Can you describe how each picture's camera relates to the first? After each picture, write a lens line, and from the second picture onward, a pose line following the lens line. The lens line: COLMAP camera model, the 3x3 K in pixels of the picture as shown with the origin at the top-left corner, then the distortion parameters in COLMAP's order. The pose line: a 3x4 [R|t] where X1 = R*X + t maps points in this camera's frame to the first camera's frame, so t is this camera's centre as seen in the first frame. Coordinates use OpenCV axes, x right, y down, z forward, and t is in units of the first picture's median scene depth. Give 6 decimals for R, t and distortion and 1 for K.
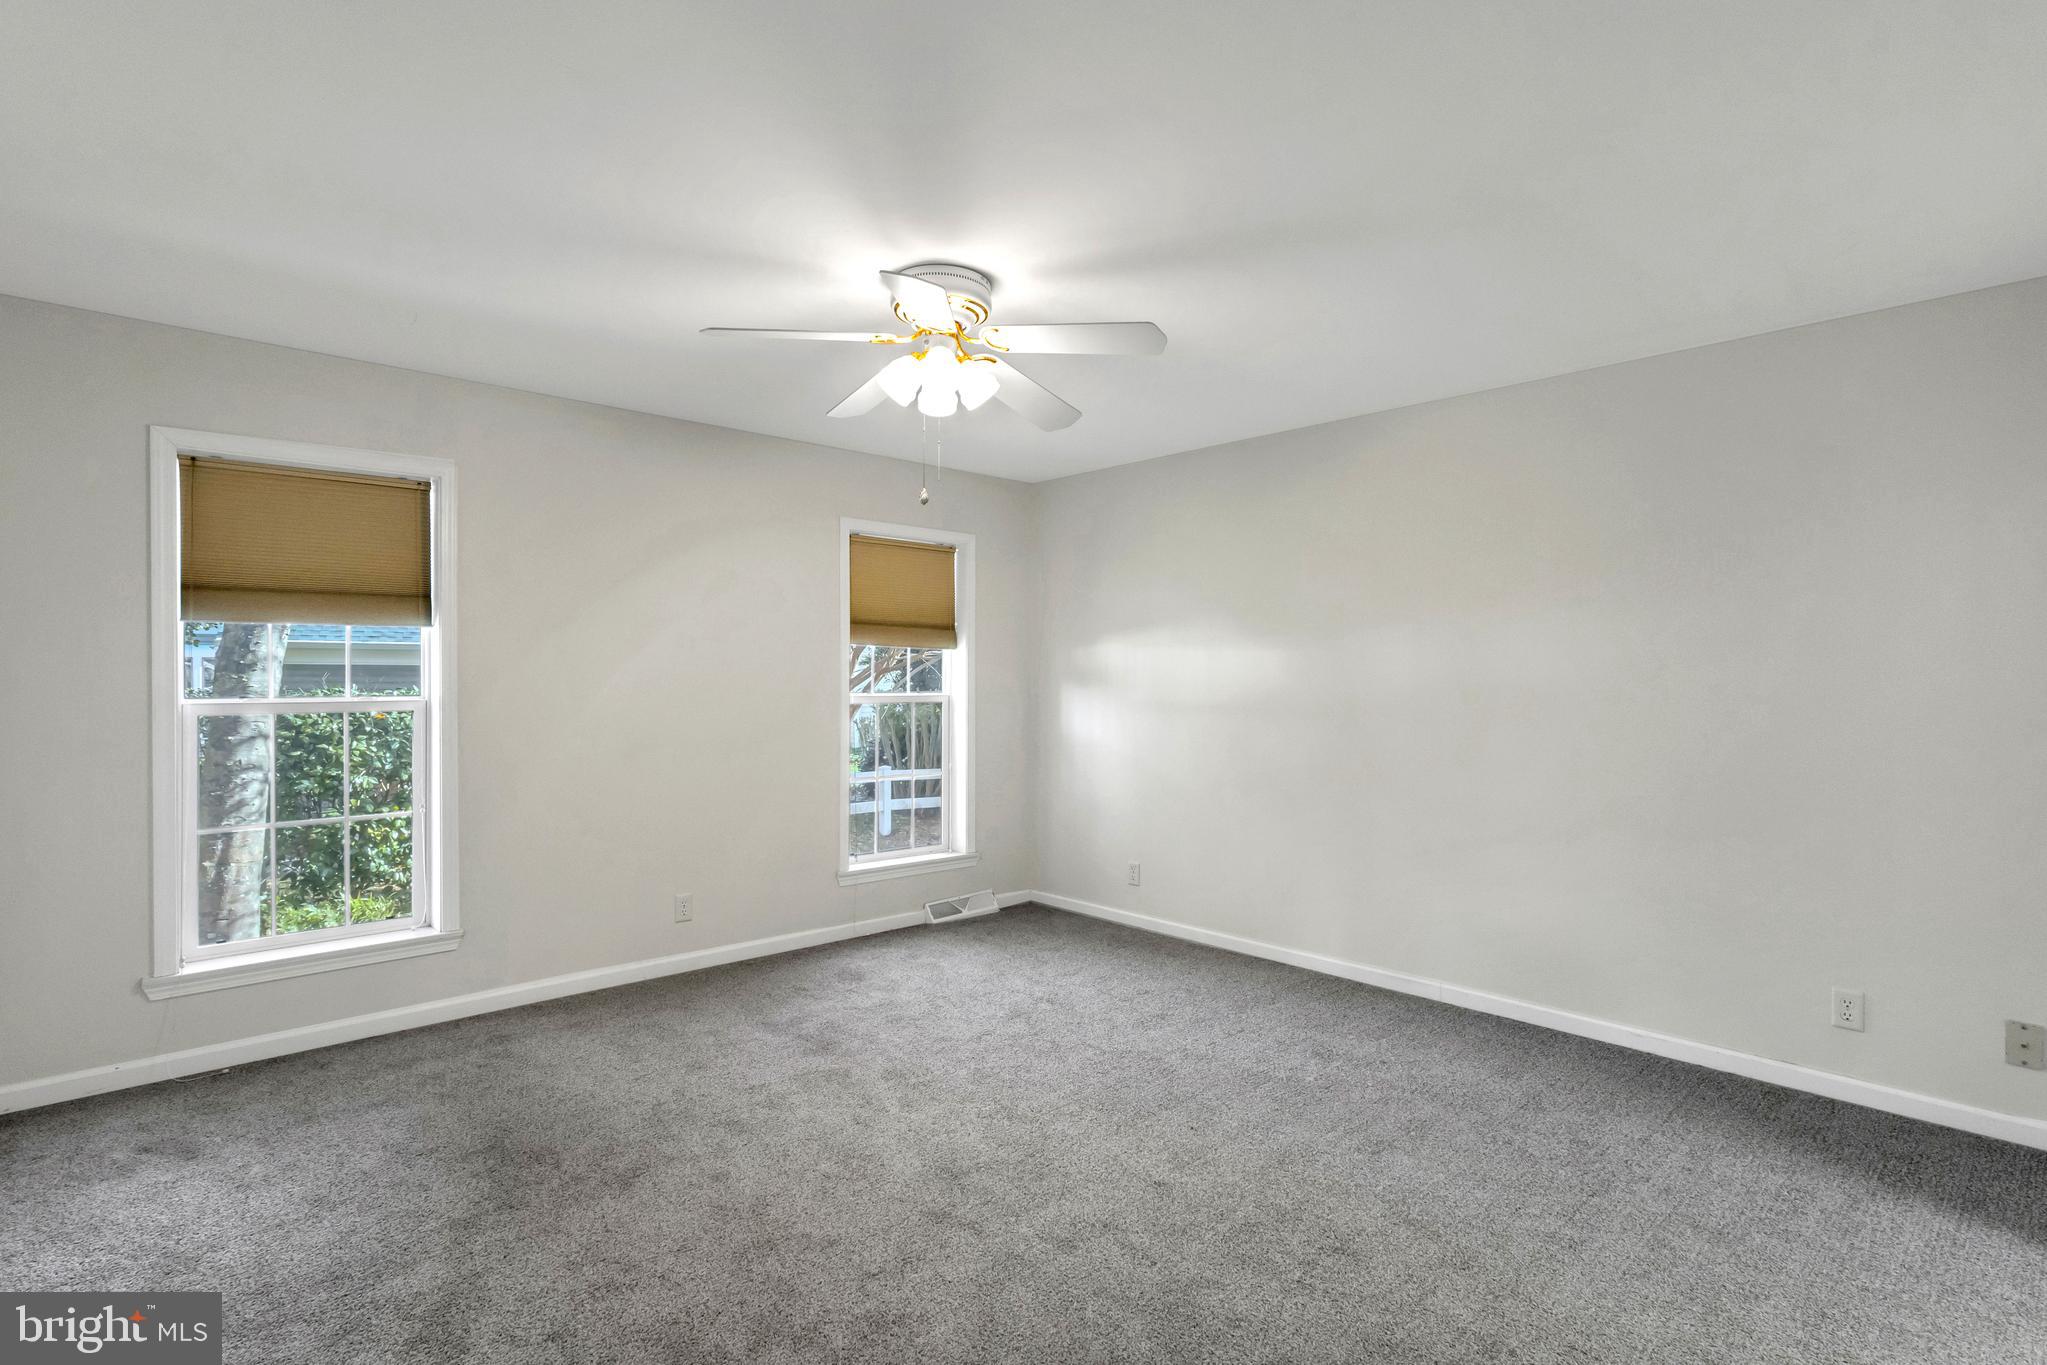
lens RADIAL K [[977.0, 0, 1033.0], [0, 977.0, 674.6], [0, 0, 1]] dist [-0.005061, 0.003329]
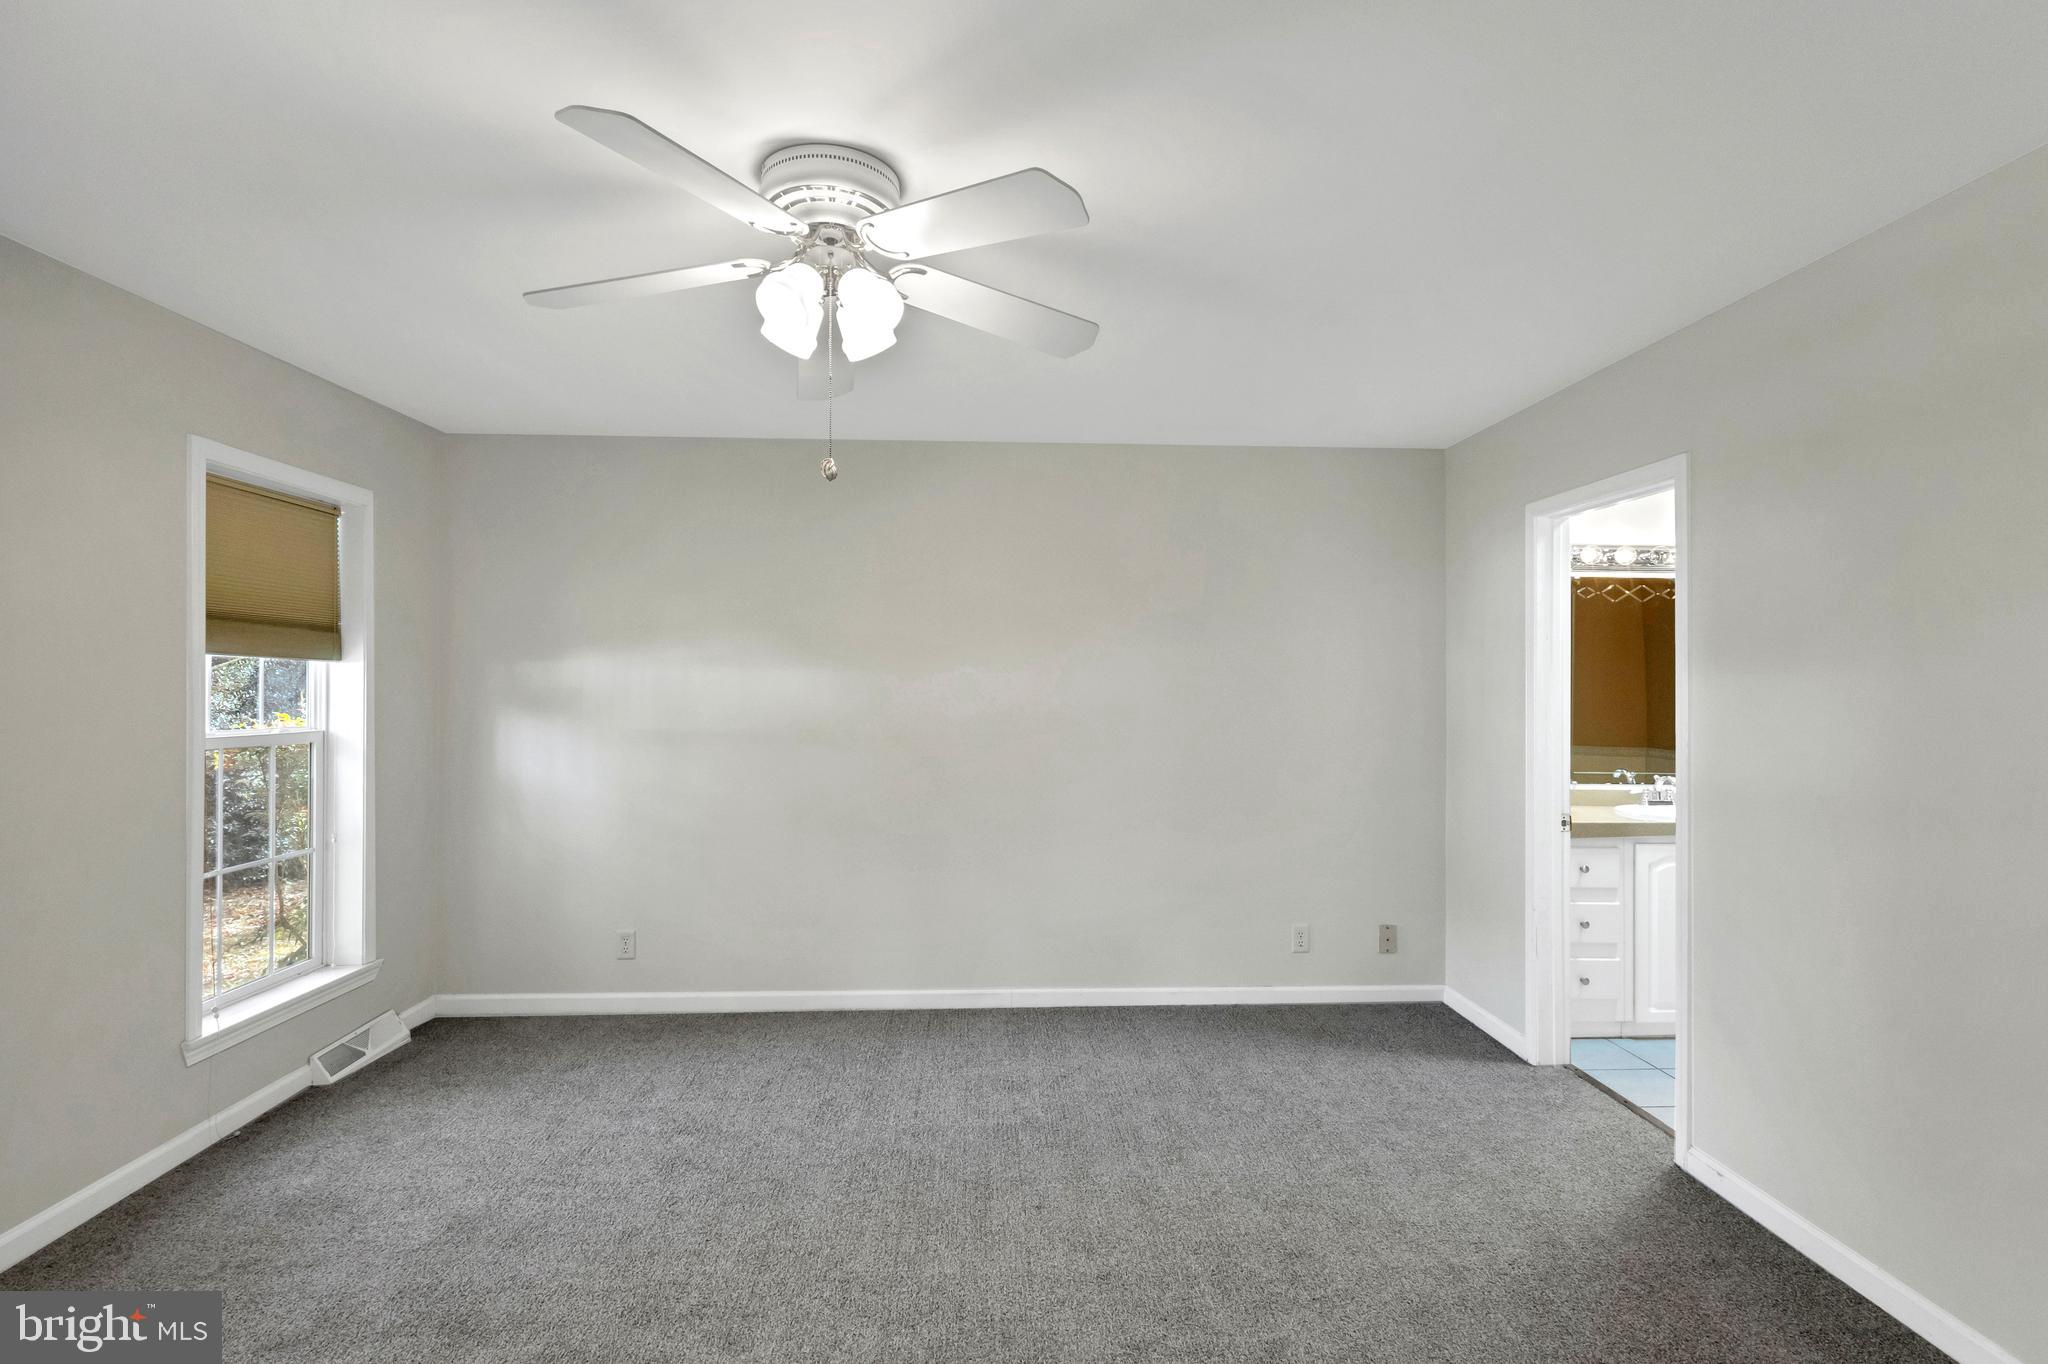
lens RADIAL K [[977.5, 0, 1029.3], [0, 977.5, 684.3], [0, 0, 1]] dist [-0.005061, 0.003329]
pose [[0.654317, 0.001827, 0.756218, -0.358812], [-0.004676, 0.999988, 0.001630, -0.017913], [-0.756206, -0.004602, 0.654318, 0.275025]]
